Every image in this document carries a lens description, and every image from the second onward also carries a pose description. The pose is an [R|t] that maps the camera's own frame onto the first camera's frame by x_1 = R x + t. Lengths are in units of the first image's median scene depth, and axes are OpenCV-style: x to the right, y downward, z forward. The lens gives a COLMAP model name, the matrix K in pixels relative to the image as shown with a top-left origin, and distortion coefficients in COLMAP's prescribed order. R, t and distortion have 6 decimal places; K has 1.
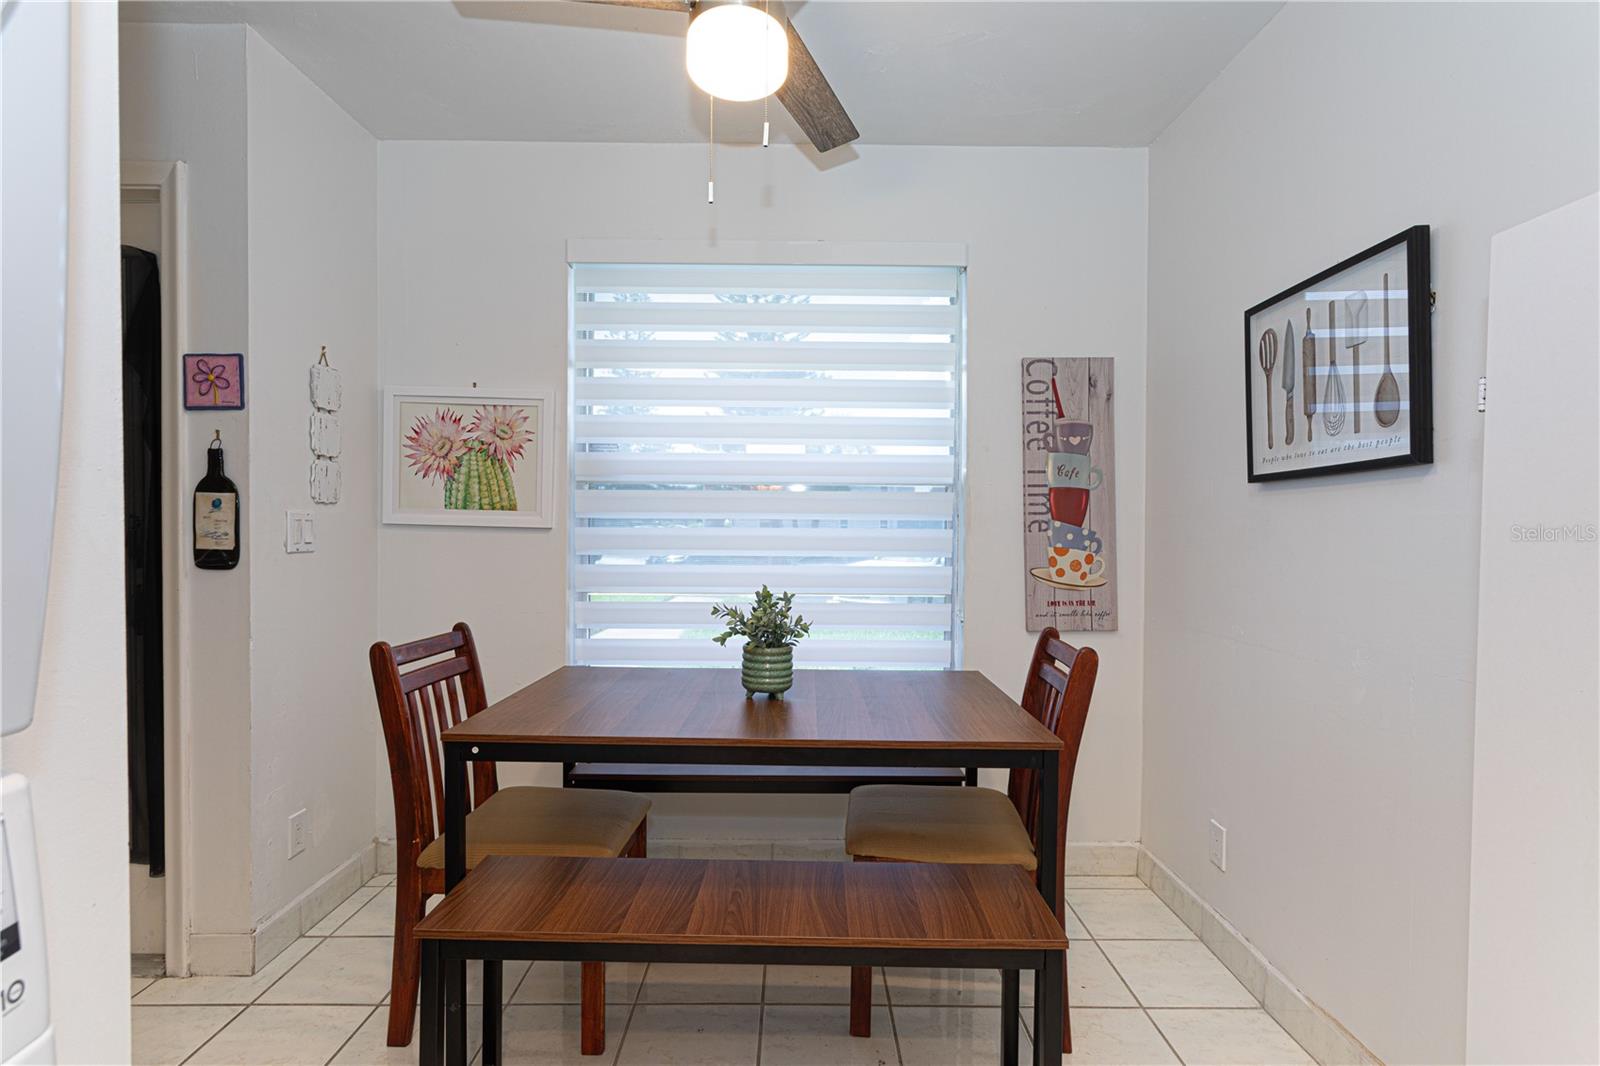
lens RADIAL K [[855.2, 0, 789.4], [0, 855.2, 539.0], [0, 0, 1]] dist [-0.037530, -0.000025]
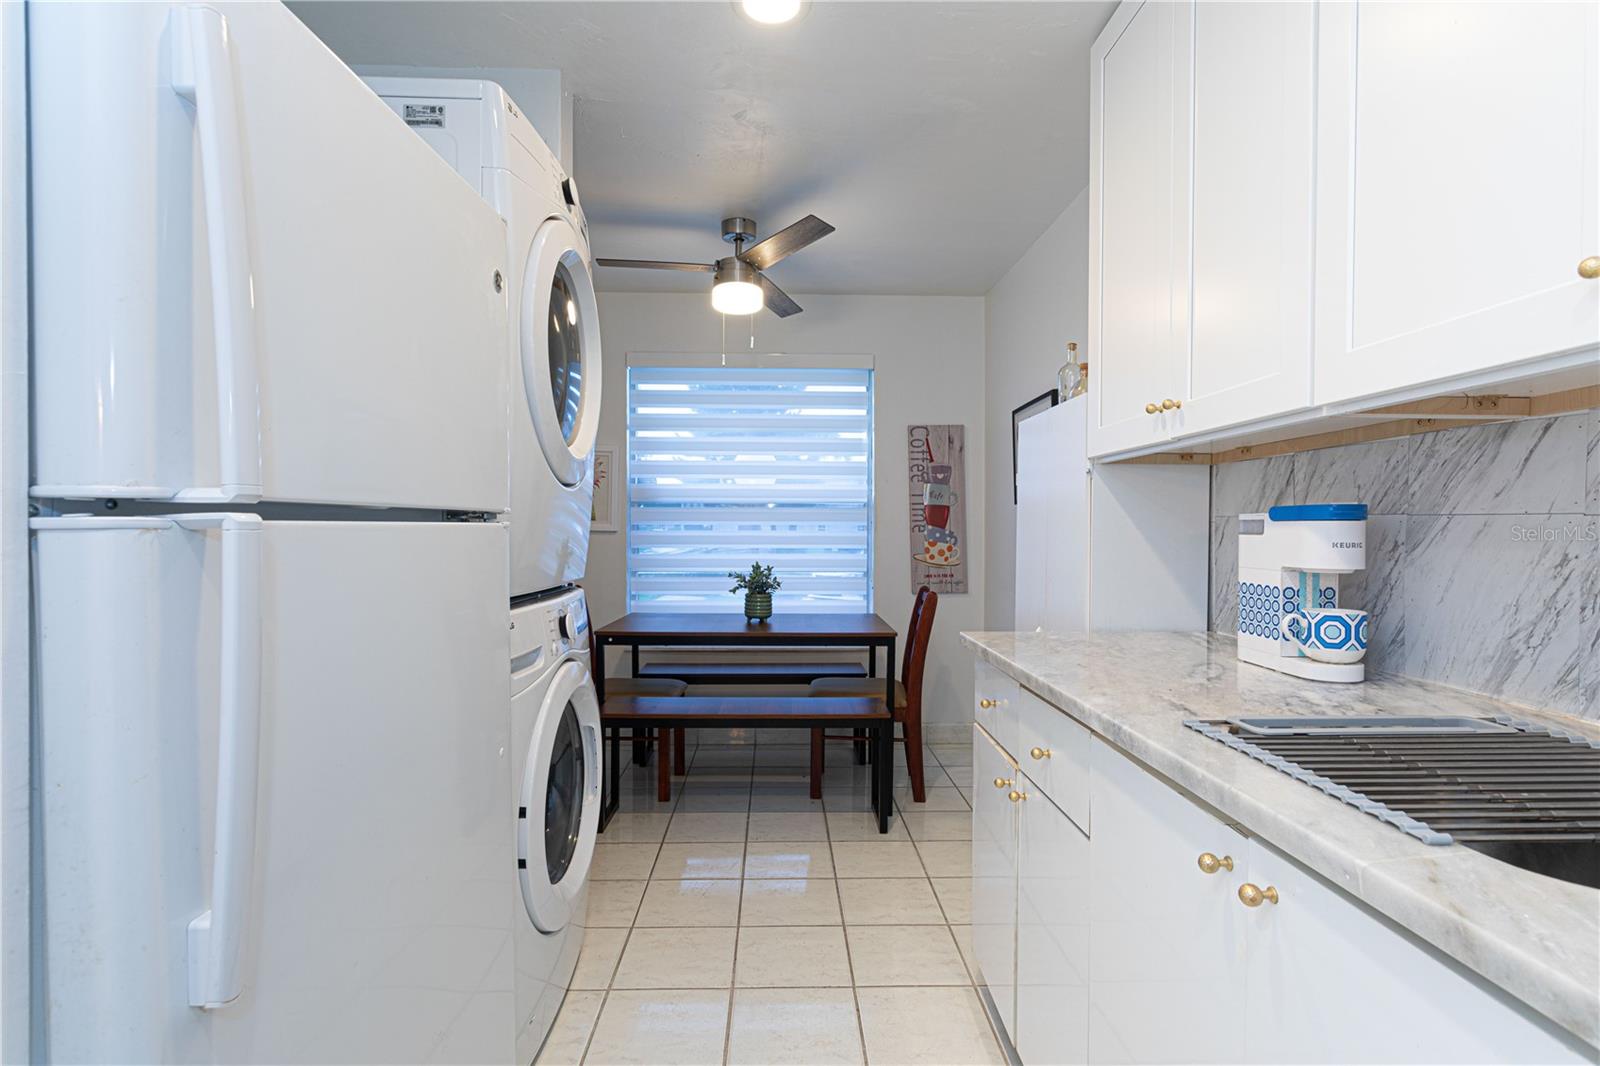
lens RADIAL K [[855.2, 0, 801.2], [0, 855.2, 542.1], [0, 0, 1]] dist [-0.037530, -0.000025]
pose [[0.998247, -0.008740, 0.058542, -0.028366], [0.008592, 0.999959, 0.002766, 0.004283], [-0.058564, -0.002258, 0.998281, -0.621441]]
